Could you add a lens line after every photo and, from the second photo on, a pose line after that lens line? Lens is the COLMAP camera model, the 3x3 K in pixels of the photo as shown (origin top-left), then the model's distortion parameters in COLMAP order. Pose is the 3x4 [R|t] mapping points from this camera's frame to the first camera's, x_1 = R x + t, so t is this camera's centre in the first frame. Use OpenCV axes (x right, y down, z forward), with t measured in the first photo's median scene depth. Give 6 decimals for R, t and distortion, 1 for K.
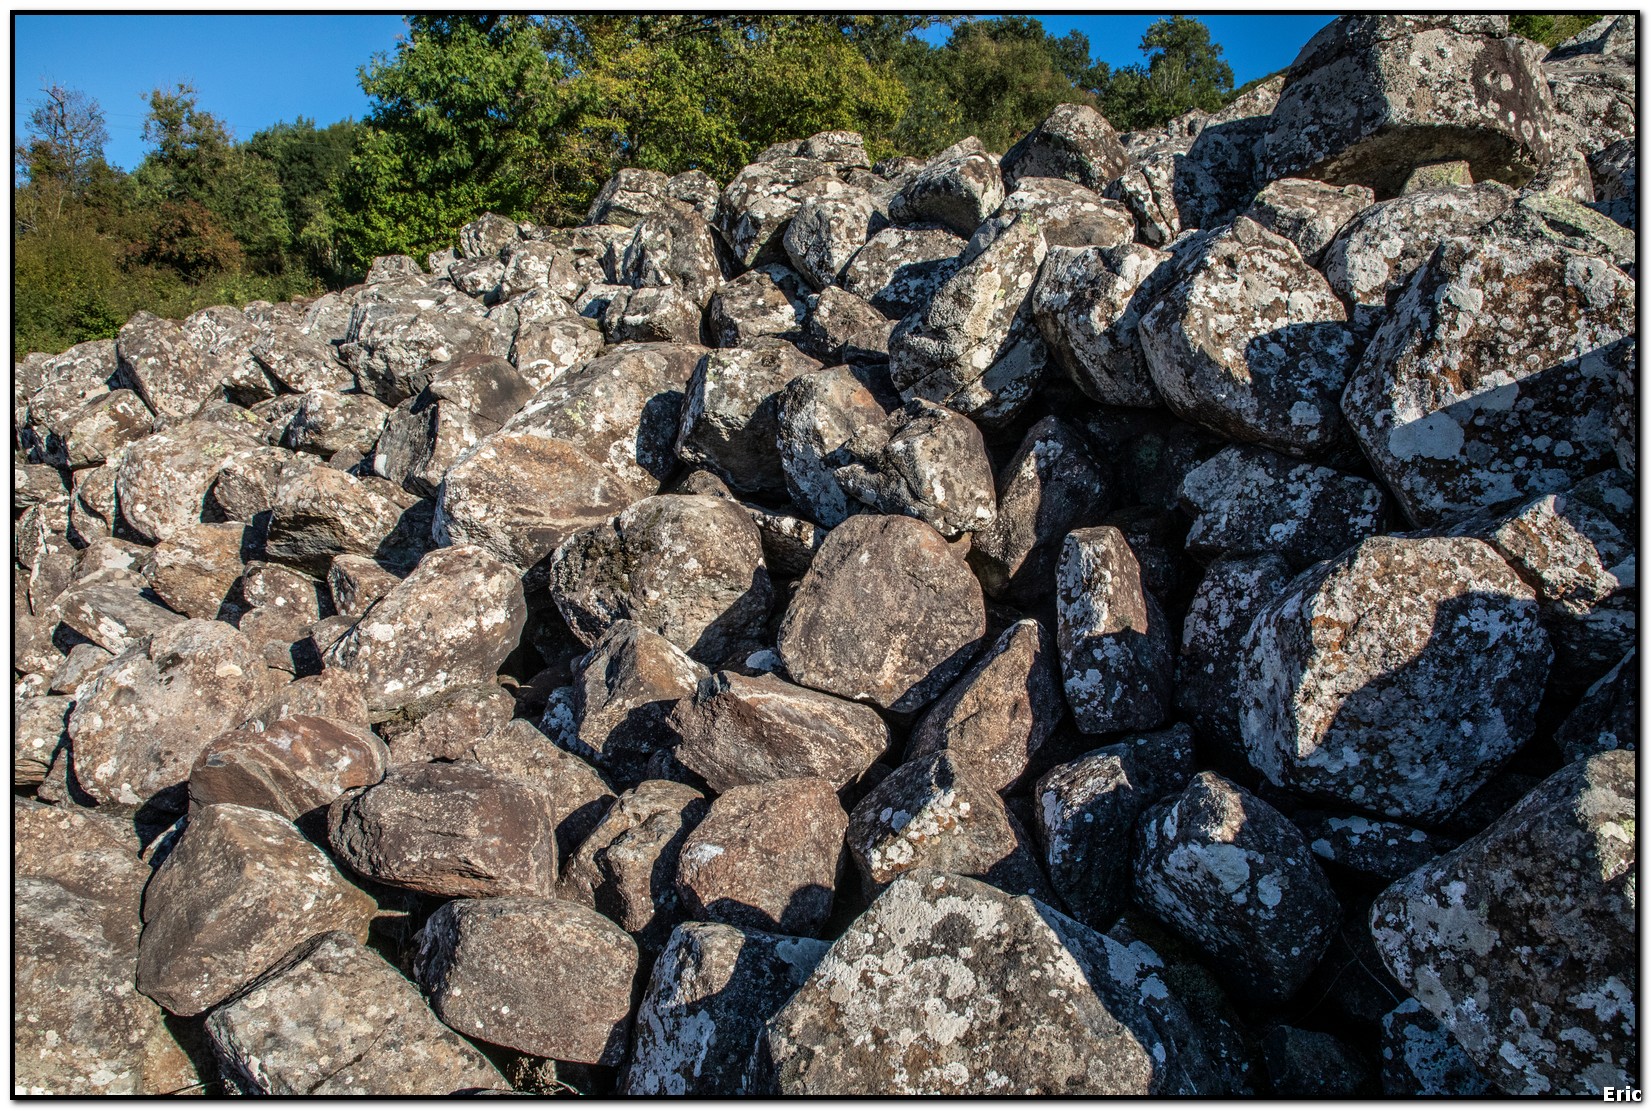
lens RADIAL K [[1146.8, 0, 818.7], [0, 1146.8, 561.4], [0, 0, 1]] dist [-0.030409, 0.014161]
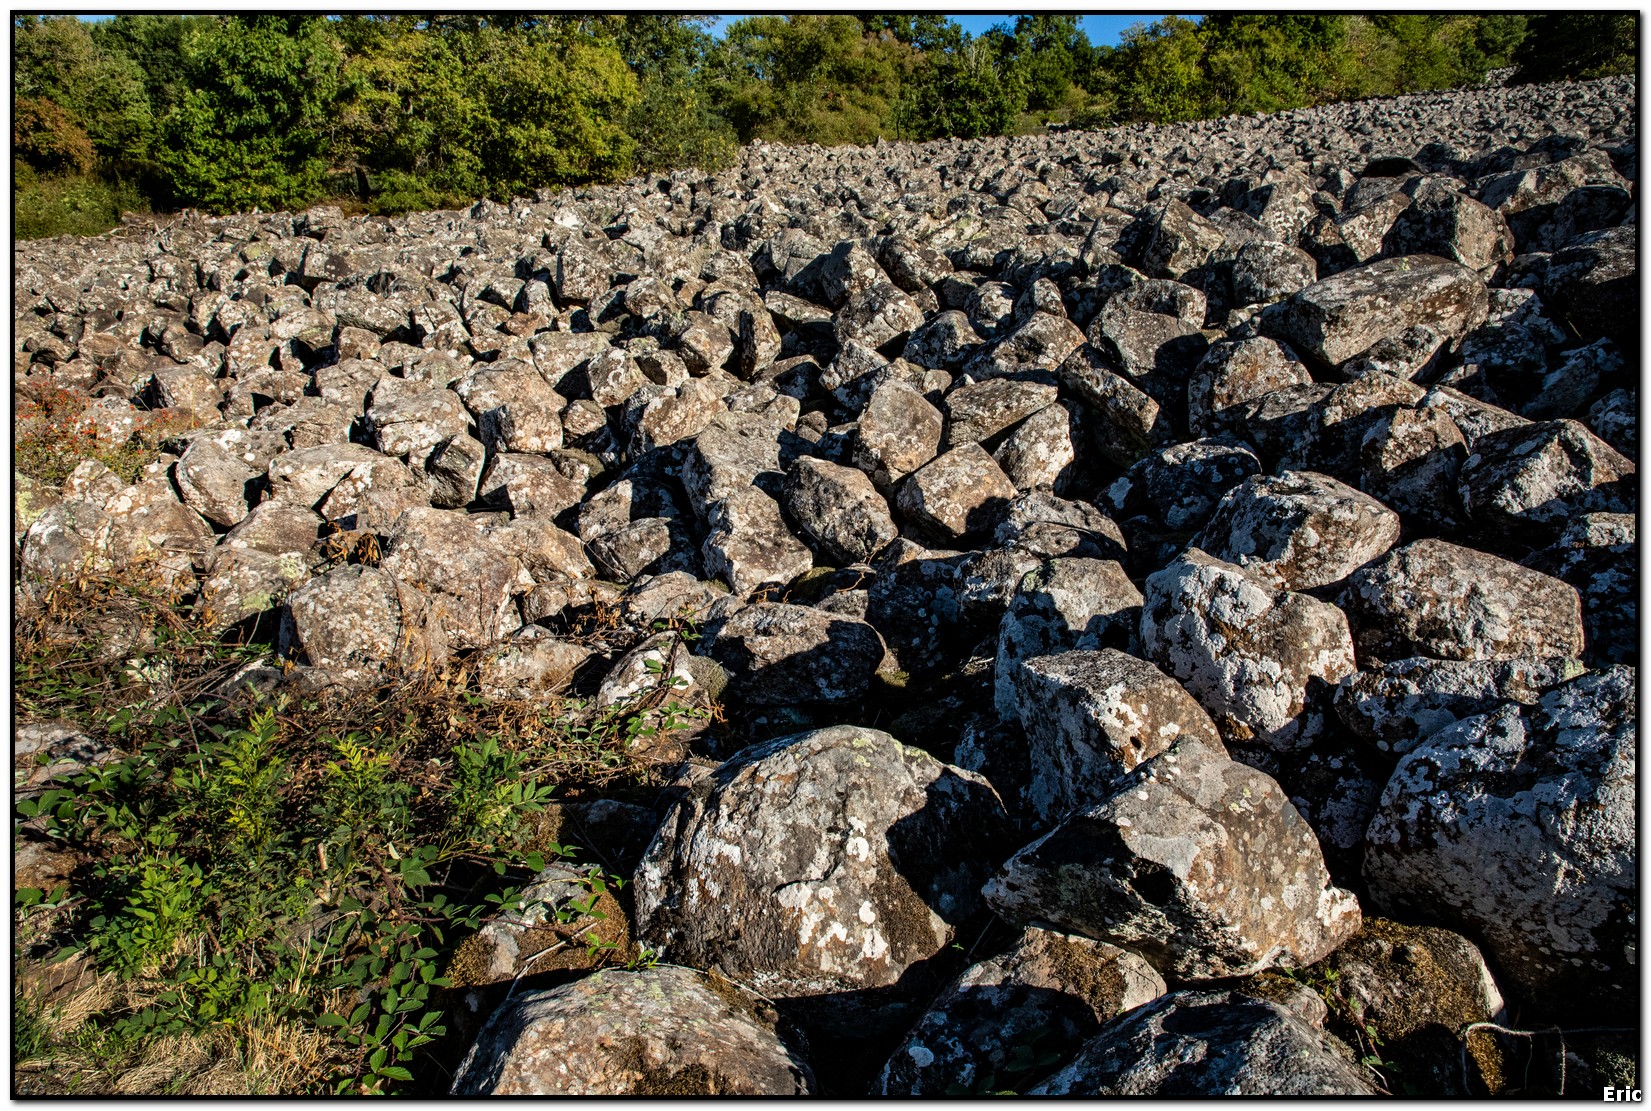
lens RADIAL K [[1146.8, 0, 832.0], [0, 1146.8, 552.6], [0, 0, 1]] dist [-0.030409, 0.014161]
pose [[0.993010, 0.052695, 0.105619, 0.221351], [-0.058545, 0.996873, 0.053078, 0.034250], [-0.102491, -0.058890, 0.992989, -0.380238]]
